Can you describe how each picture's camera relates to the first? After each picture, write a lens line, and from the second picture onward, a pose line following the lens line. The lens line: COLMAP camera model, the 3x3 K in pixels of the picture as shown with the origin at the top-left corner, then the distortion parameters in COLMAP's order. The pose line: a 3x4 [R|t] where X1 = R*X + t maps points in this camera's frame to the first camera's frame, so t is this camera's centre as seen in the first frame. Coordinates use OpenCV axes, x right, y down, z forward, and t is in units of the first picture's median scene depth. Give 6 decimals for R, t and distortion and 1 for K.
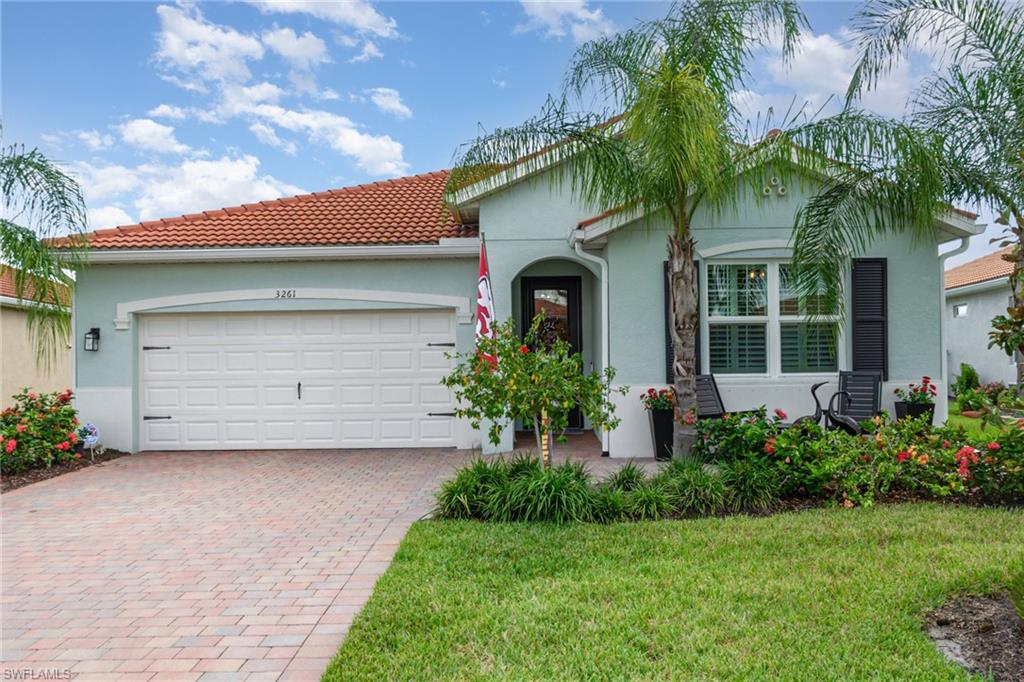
lens RADIAL K [[792.6, 0, 512.0], [0, 792.6, 341.0], [0, 0, 1]] dist [-0.001548, -0.003490]
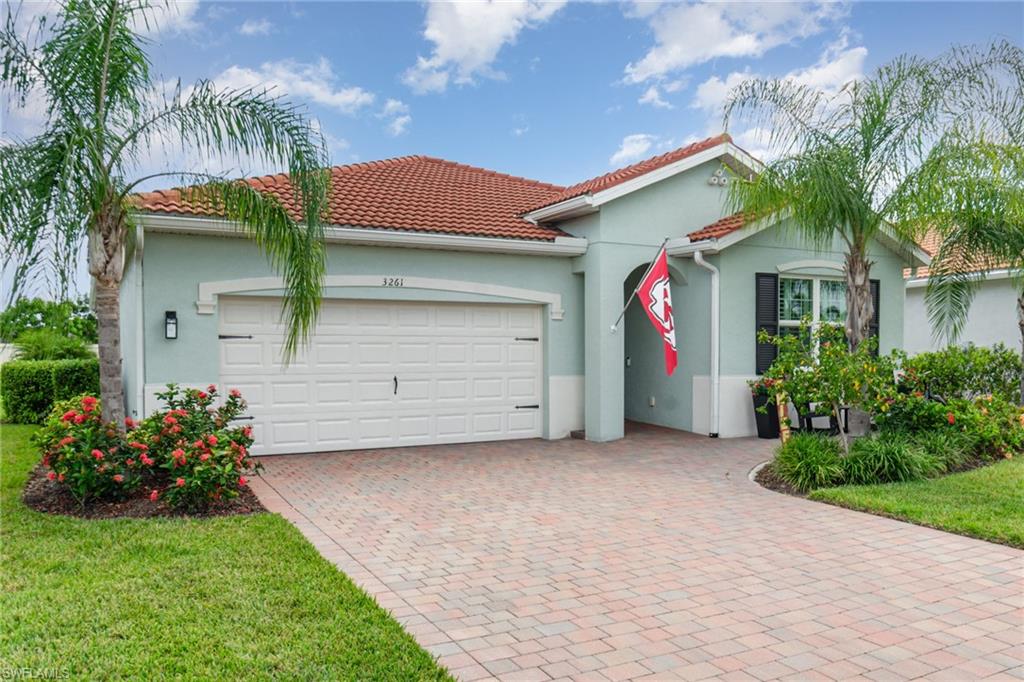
lens RADIAL K [[792.6, 0, 512.0], [0, 792.6, 341.0], [0, 0, 1]] dist [-0.001548, -0.003490]
pose [[0.875294, 0.016673, 0.483303, -0.613880], [-0.016771, 0.999851, -0.004120, 0.011977], [-0.483300, -0.004500, 0.875443, 0.111674]]
